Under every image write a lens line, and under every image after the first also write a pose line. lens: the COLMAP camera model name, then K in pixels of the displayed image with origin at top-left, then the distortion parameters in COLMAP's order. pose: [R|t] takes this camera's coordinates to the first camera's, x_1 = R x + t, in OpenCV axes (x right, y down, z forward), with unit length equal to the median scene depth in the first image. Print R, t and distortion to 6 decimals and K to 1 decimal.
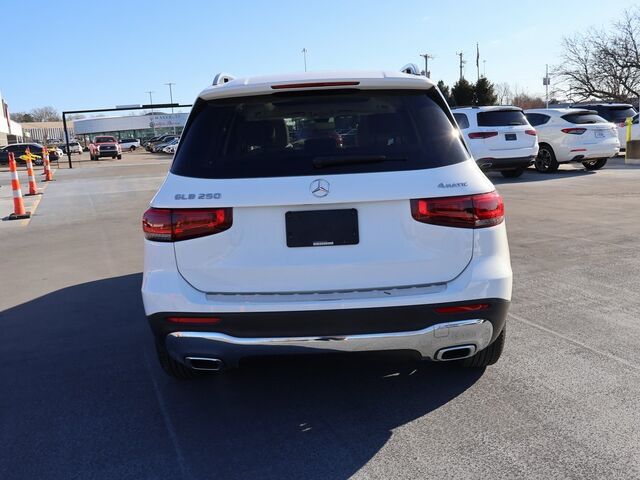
lens RADIAL K [[622.9, 0, 320.3], [0, 622.9, 239.3], [0, 0, 1]] dist [-0.023073, 0.000000]
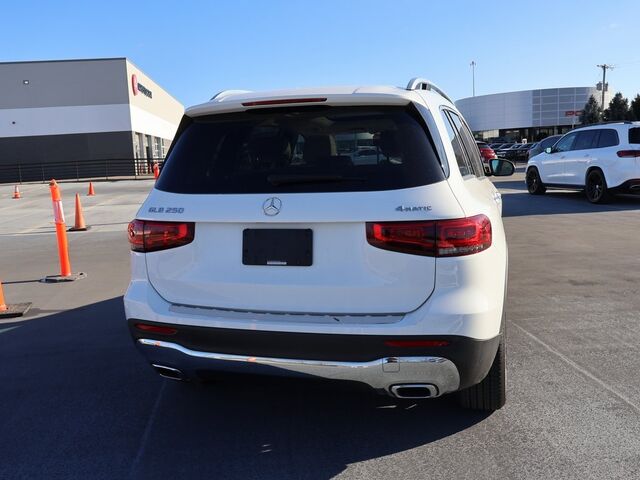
lens RADIAL K [[622.9, 0, 306.1], [0, 622.9, 243.5], [0, 0, 1]] dist [-0.023073, 0.000000]
pose [[0.959144, 0.055055, -0.277511, 0.304053], [-0.059162, 0.998228, -0.006439, -0.019712], [0.276665, 0.022594, 0.960701, 0.067994]]
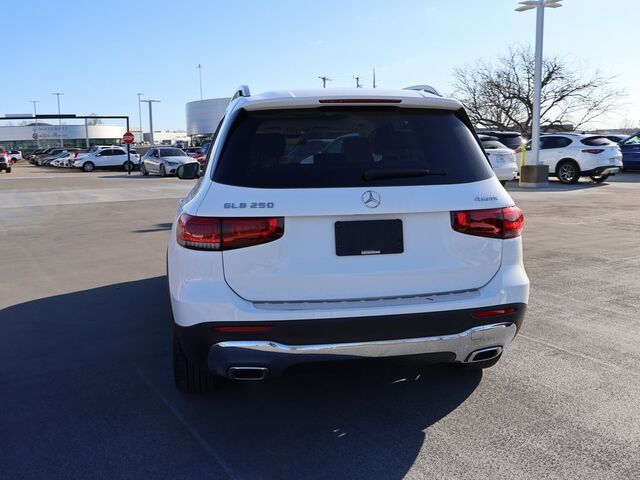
lens RADIAL K [[622.9, 0, 326.1], [0, 622.9, 240.9], [0, 0, 1]] dist [-0.023073, 0.000000]
pose [[0.981507, 0.004055, 0.191381, -0.255891], [0.001333, 0.999607, -0.028014, 0.015851], [-0.191420, 0.027751, 0.981116, -0.008563]]
